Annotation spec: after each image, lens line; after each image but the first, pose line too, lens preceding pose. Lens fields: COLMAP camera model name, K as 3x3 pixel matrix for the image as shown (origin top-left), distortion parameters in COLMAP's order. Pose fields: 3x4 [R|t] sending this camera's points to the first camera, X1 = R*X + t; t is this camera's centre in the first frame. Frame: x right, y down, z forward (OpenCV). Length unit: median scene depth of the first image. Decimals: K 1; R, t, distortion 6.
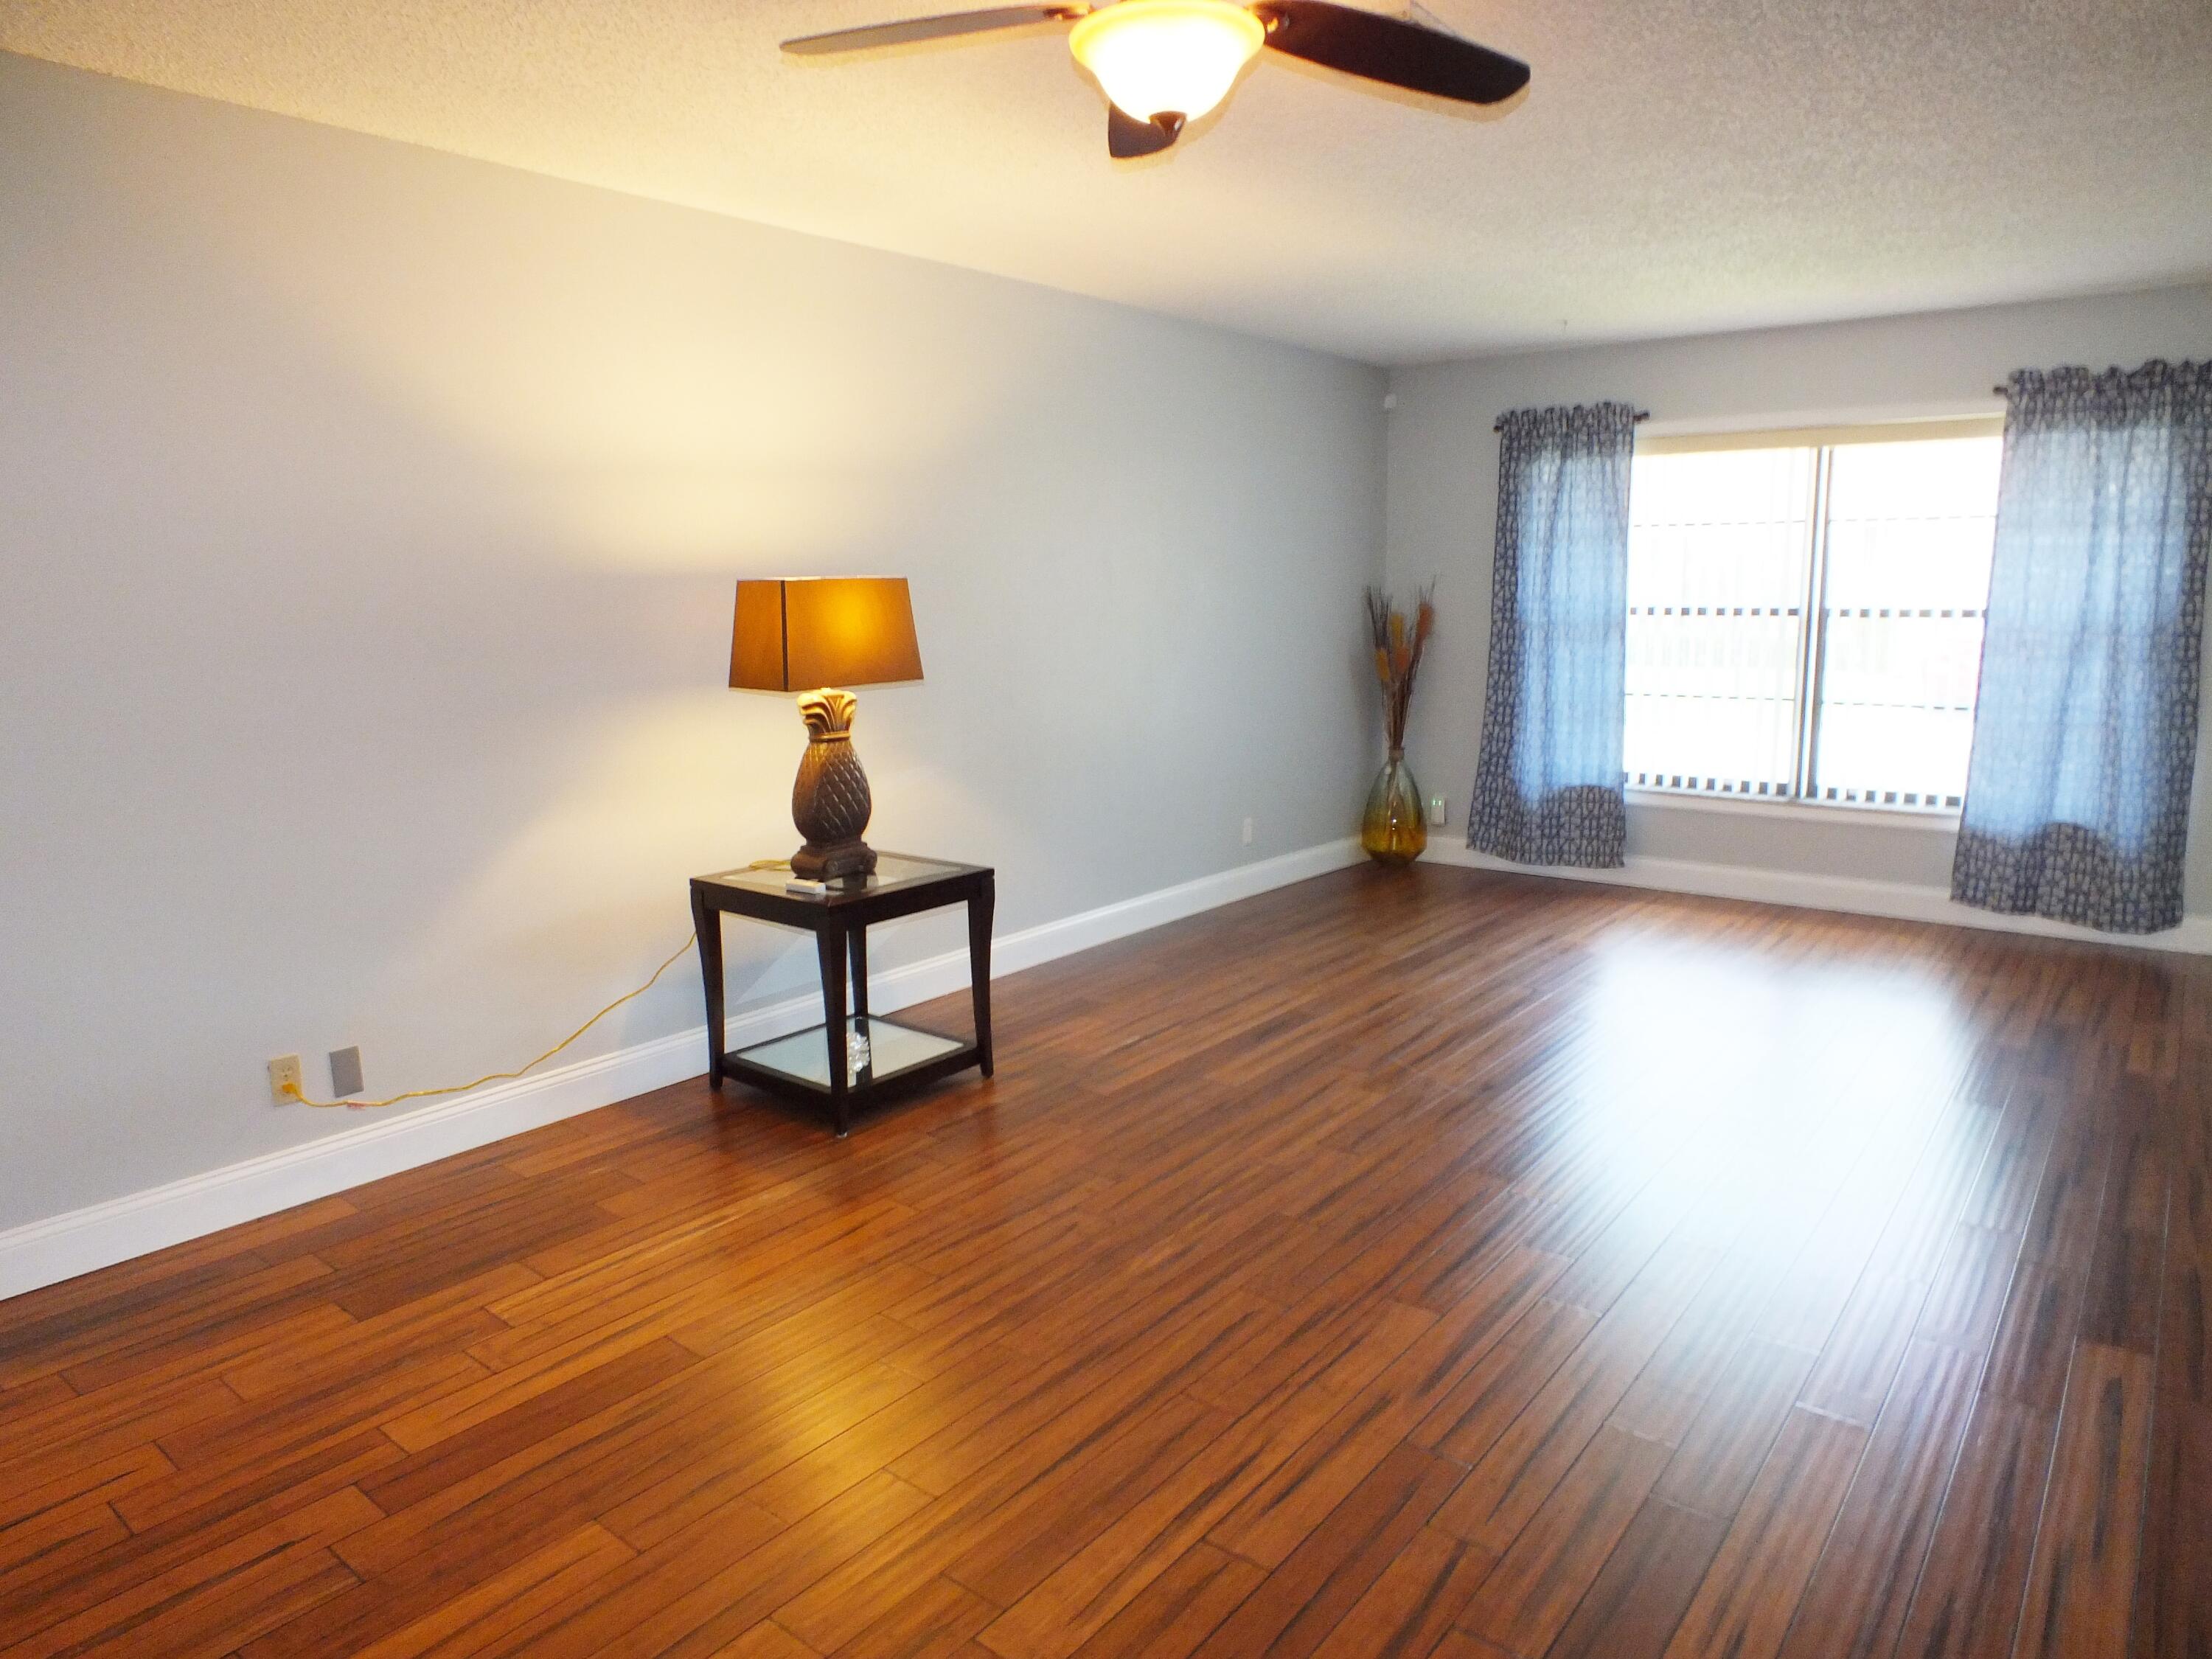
lens RADIAL K [[1424.1, 0, 1106.8], [0, 1424.1, 837.7], [0, 0, 1]] dist [-0.069342, 0.039154]
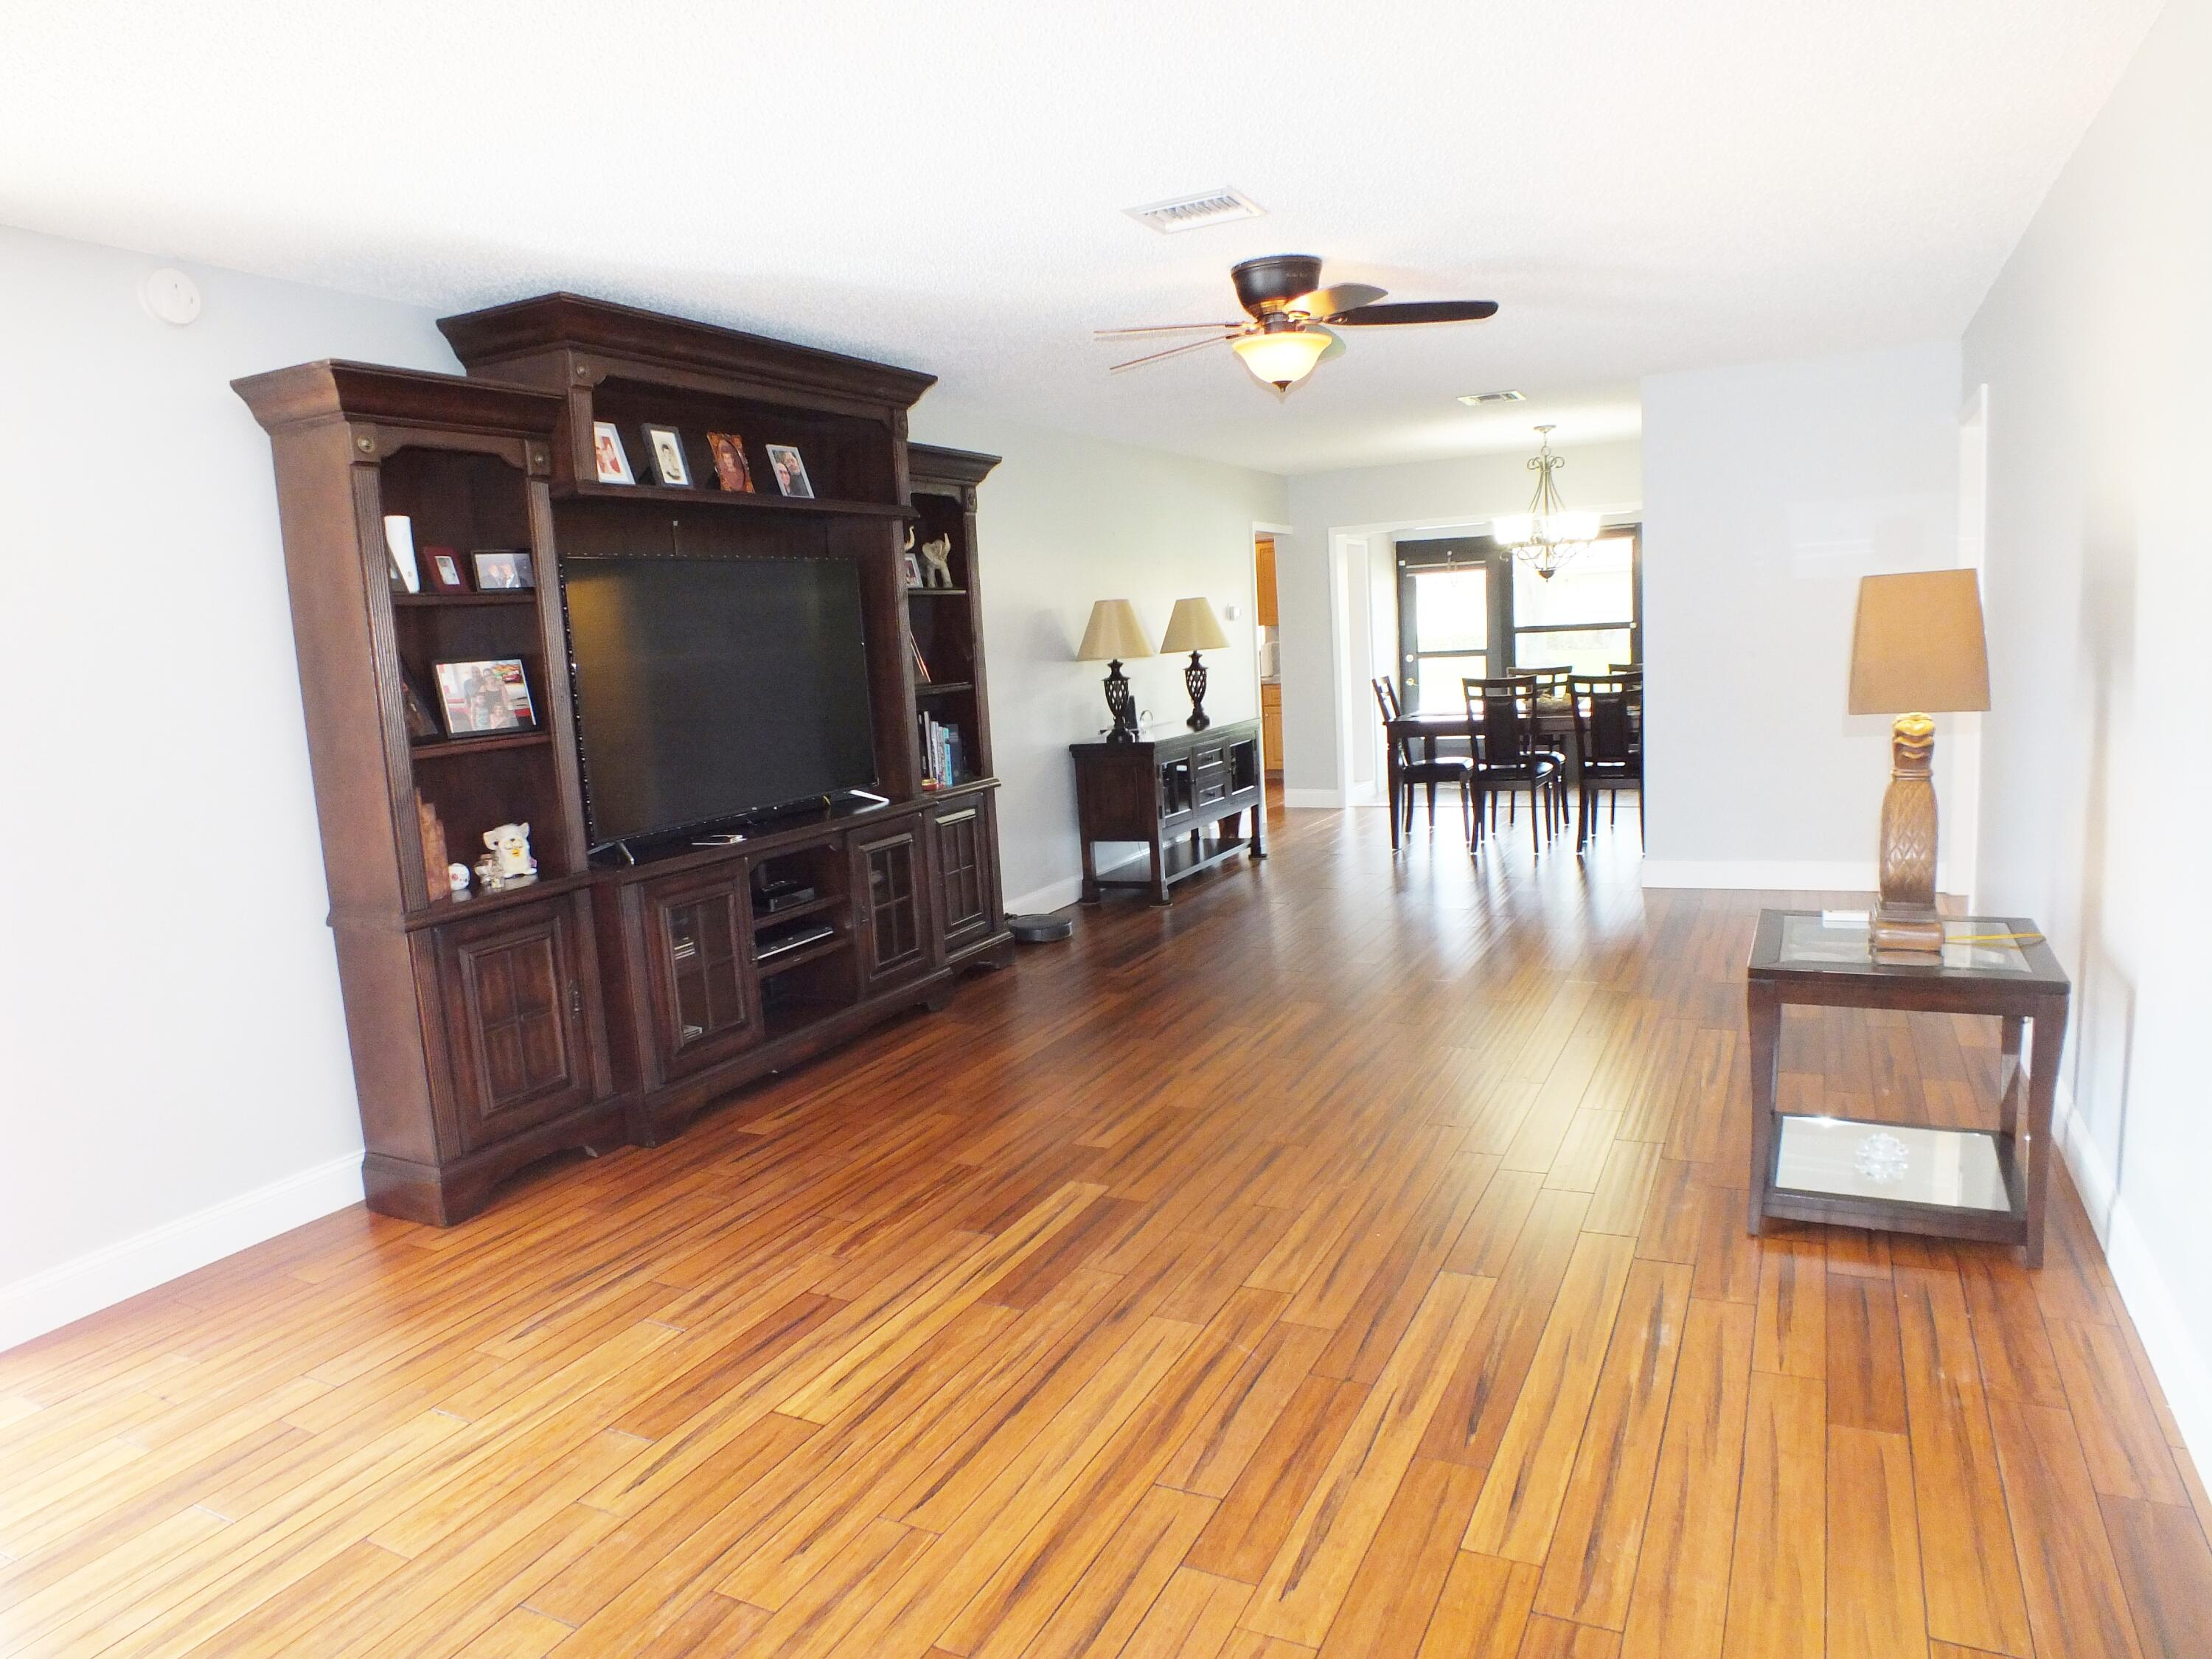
lens RADIAL K [[1440.8, 0, 1146.9], [0, 1440.8, 833.1], [0, 0, 1]] dist [-0.035441, 0.039392]
pose [[-0.971088, 0.098040, -0.217659, 0.294919], [0.025322, 0.948935, 0.314452, -0.225441], [0.237373, 0.299849, -0.923983, 1.214940]]
